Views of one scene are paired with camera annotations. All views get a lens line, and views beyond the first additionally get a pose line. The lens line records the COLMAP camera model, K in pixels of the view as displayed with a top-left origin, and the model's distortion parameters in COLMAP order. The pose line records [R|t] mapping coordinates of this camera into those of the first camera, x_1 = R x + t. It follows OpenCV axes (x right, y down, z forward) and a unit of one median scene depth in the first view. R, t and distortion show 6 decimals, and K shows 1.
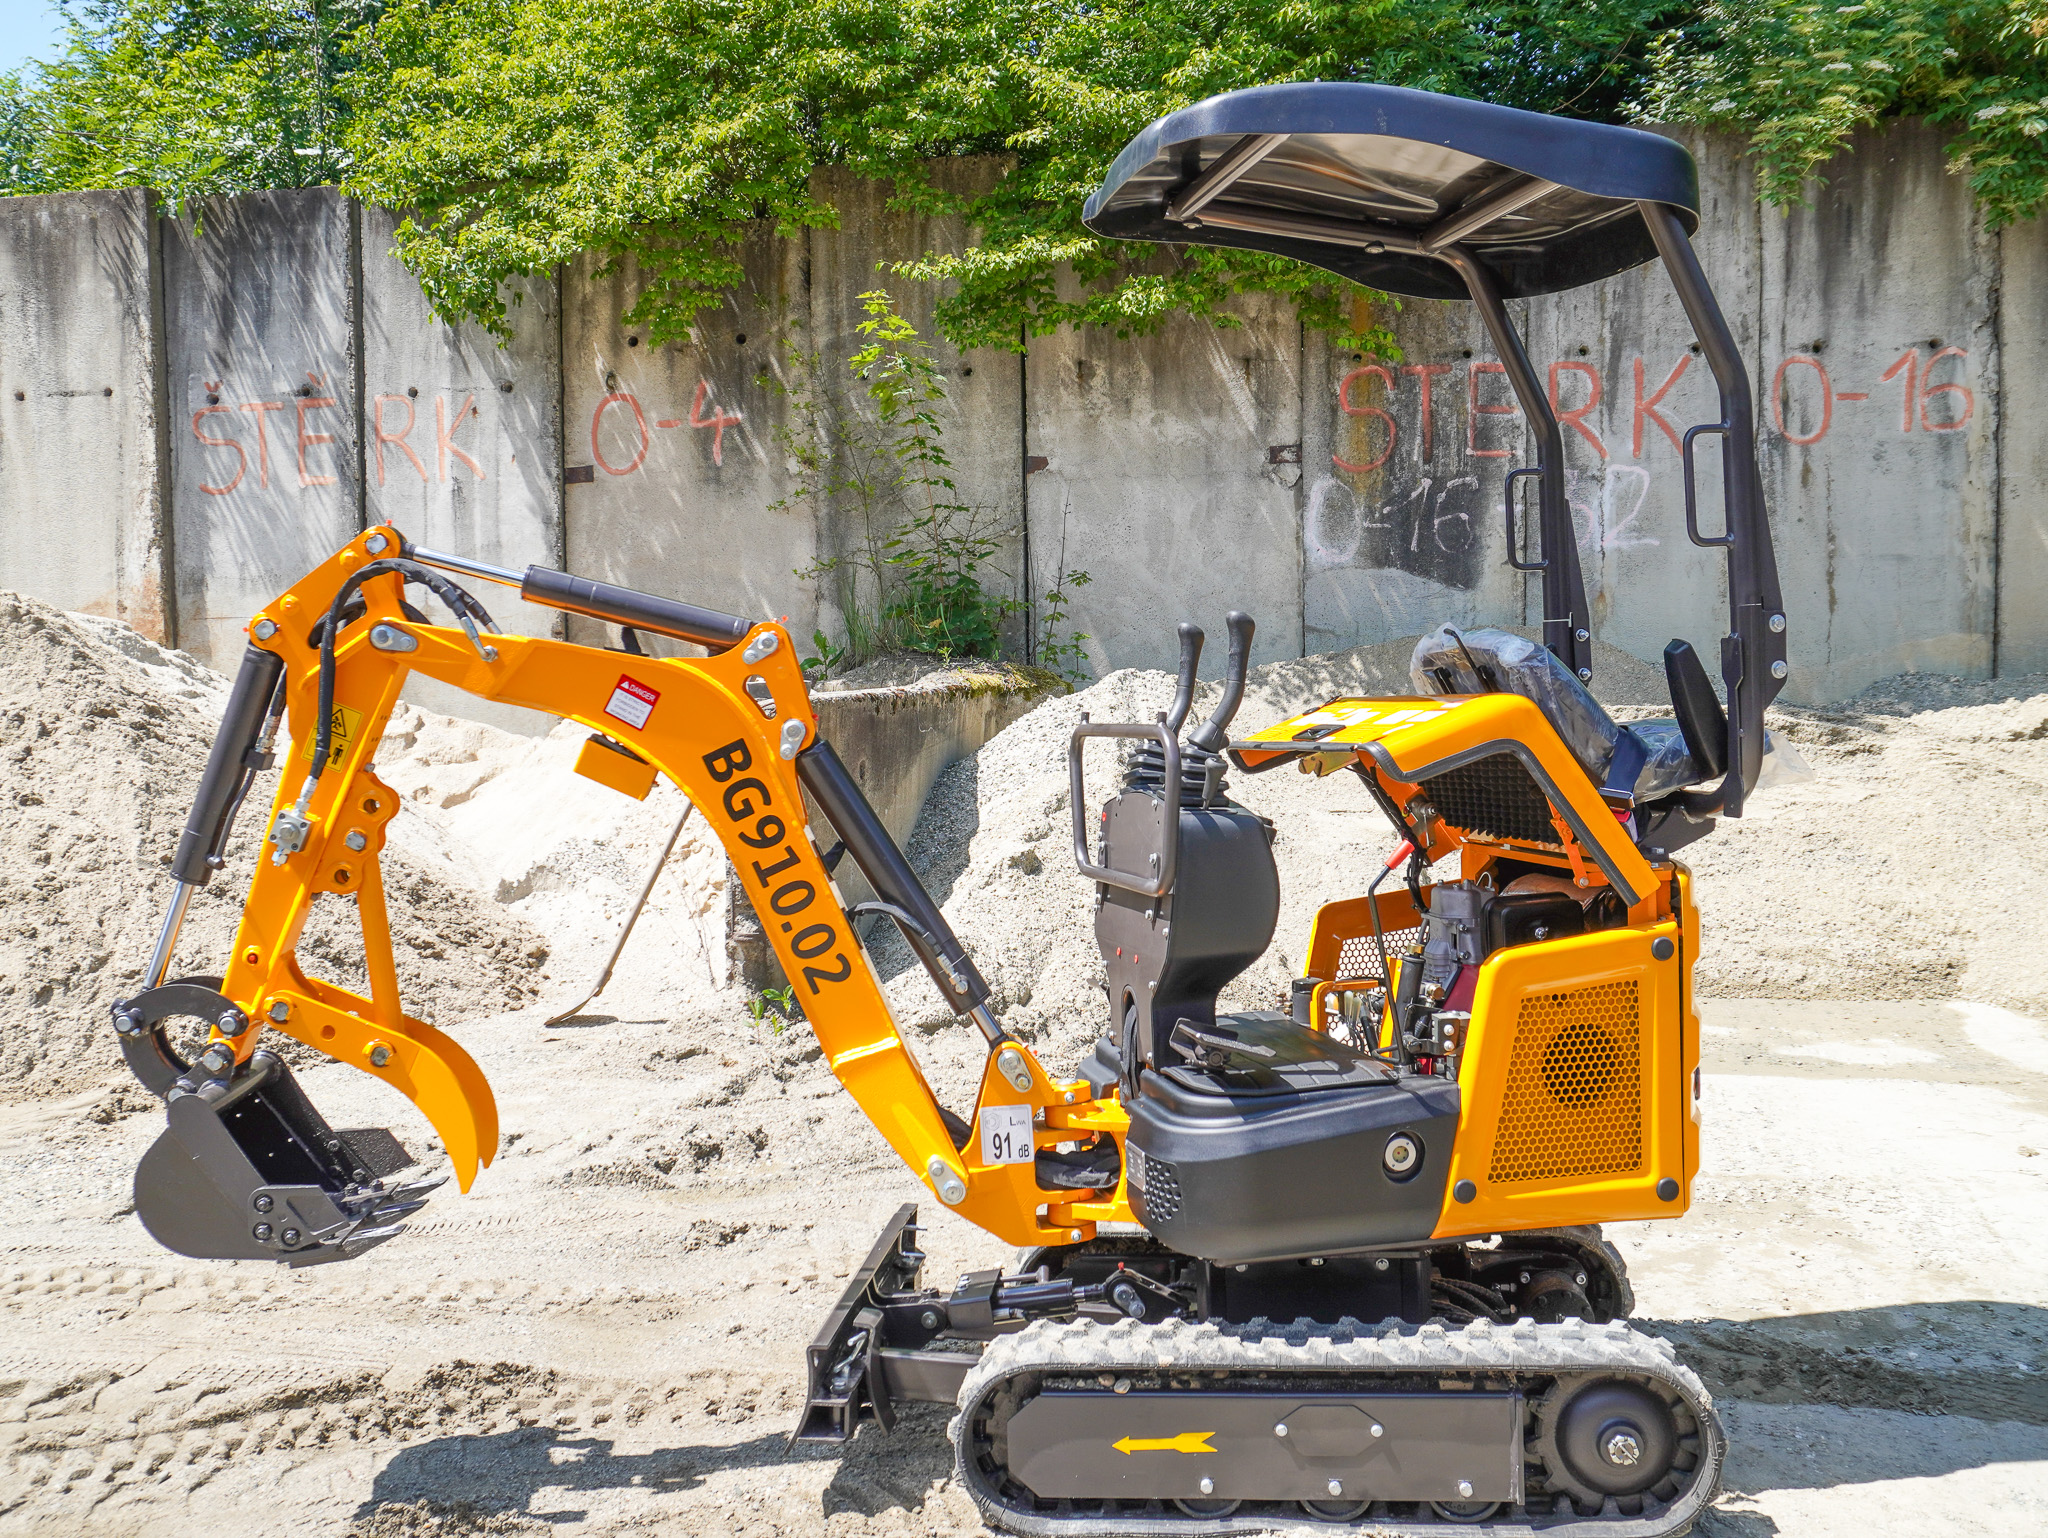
lens RADIAL K [[1982.9, 0, 1011.8], [0, 1982.9, 755.4], [0, 0, 1]] dist [-0.023367, 0.000000]
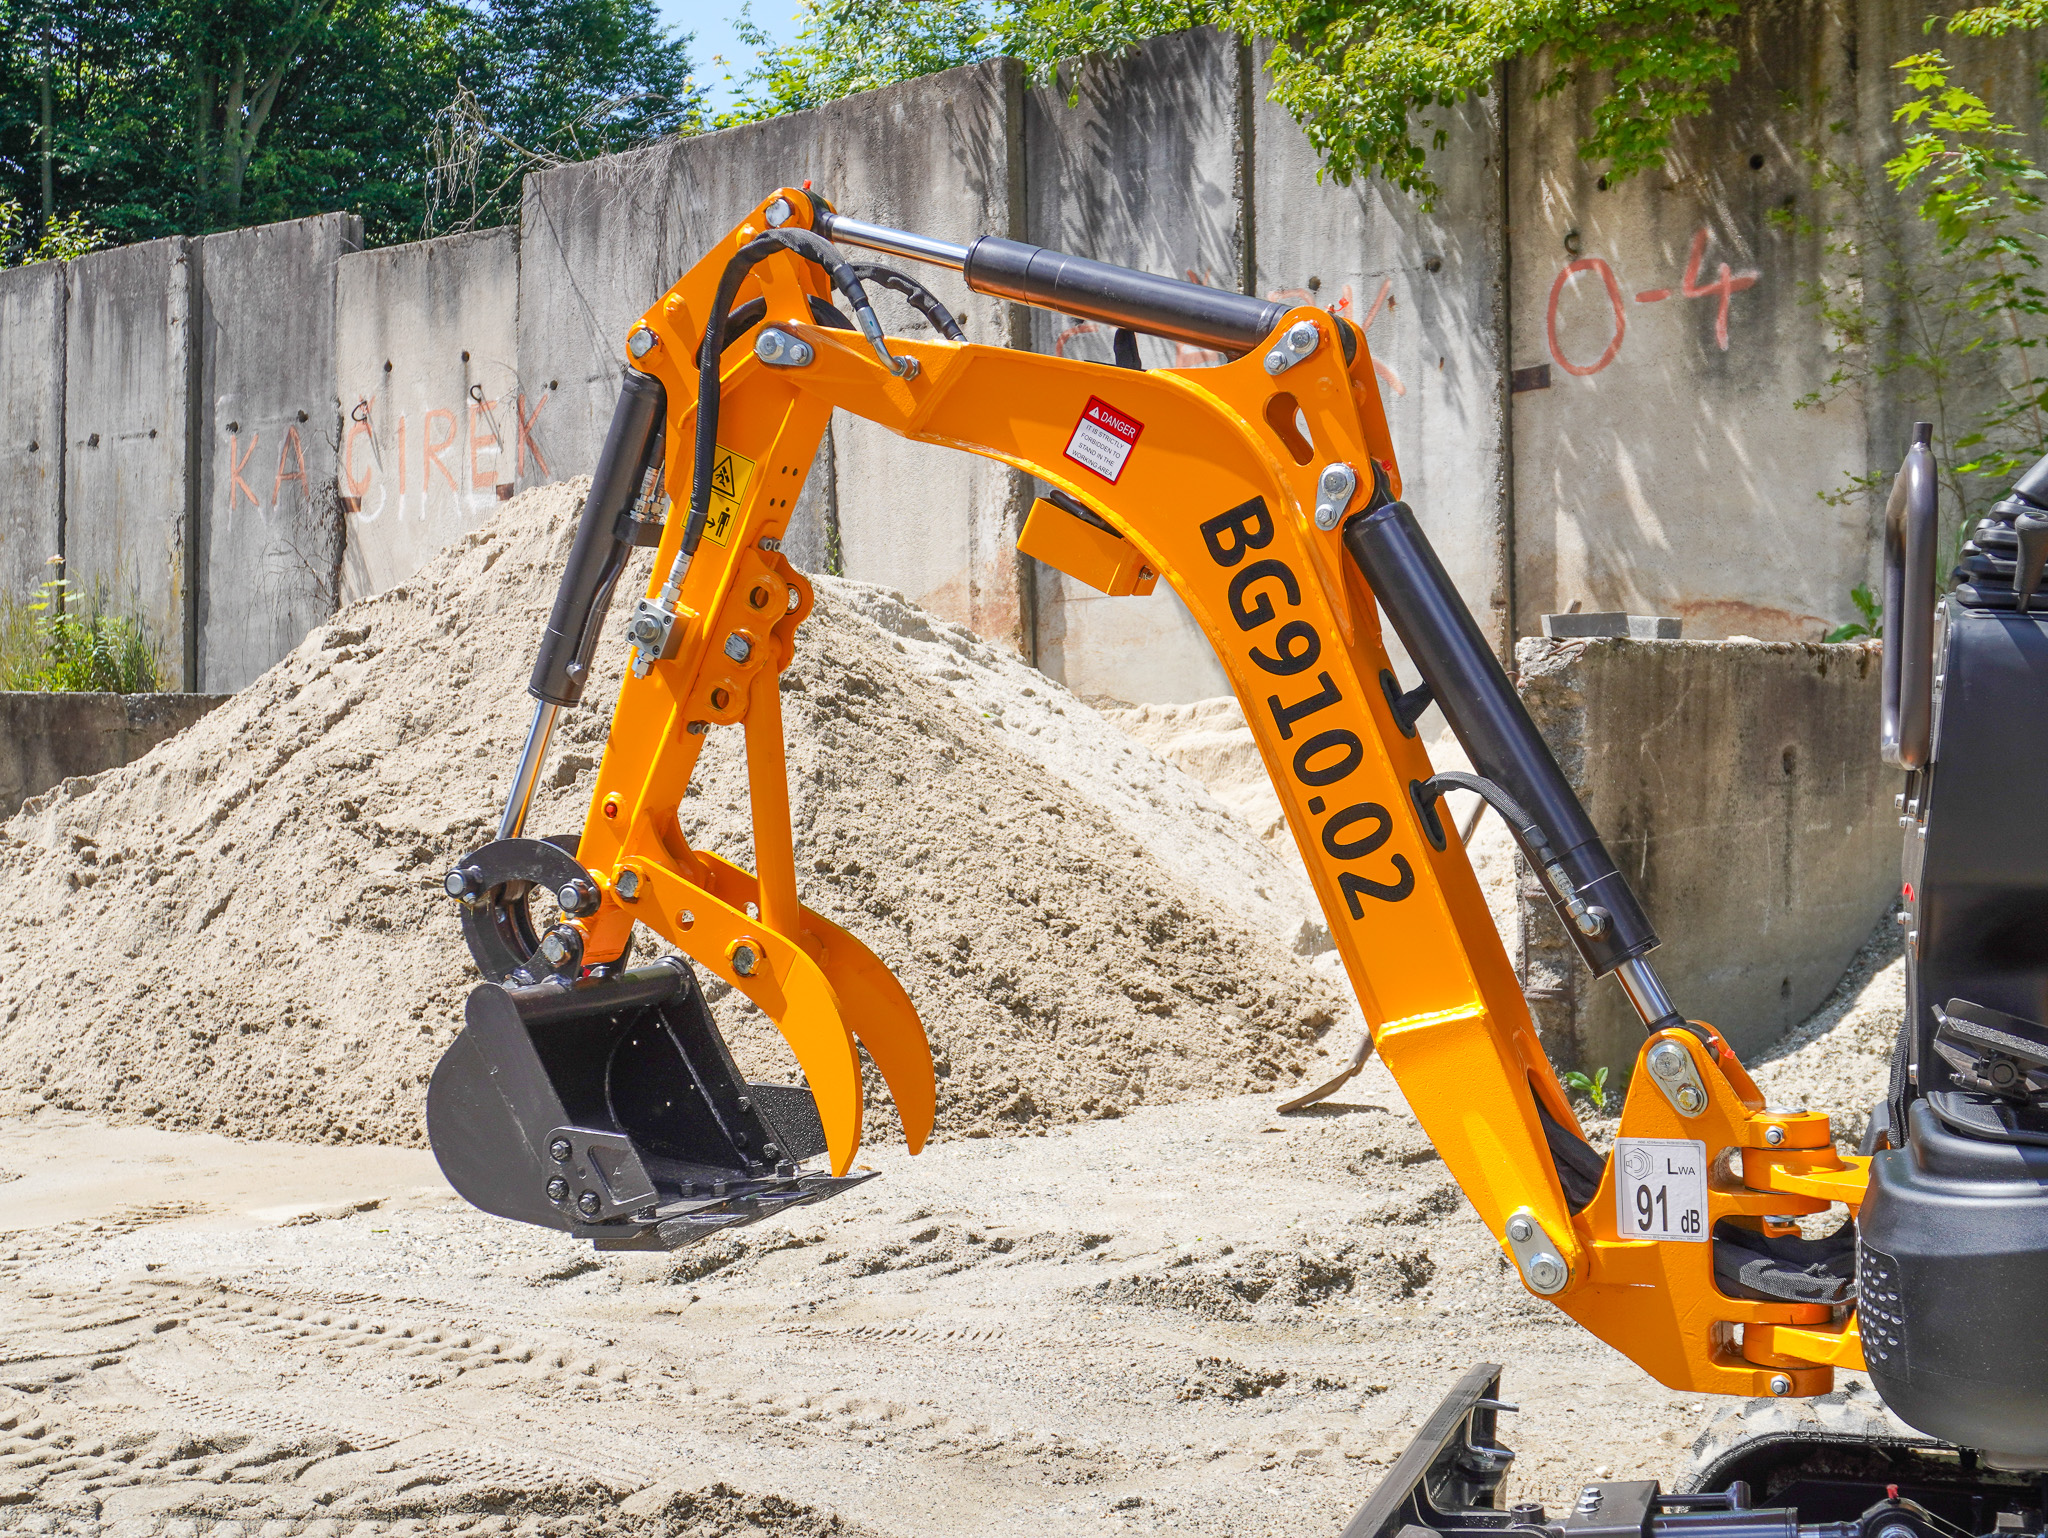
lens RADIAL K [[2703.0, 0, 1020.4], [0, 2703.0, 779.3], [0, 0, 1]] dist [-0.016027, 0.000000]
pose [[0.864430, -0.001077, -0.502752, 0.198105], [-0.013757, 0.999573, -0.025796, 0.052076], [0.502565, 0.029215, 0.864046, 0.142630]]
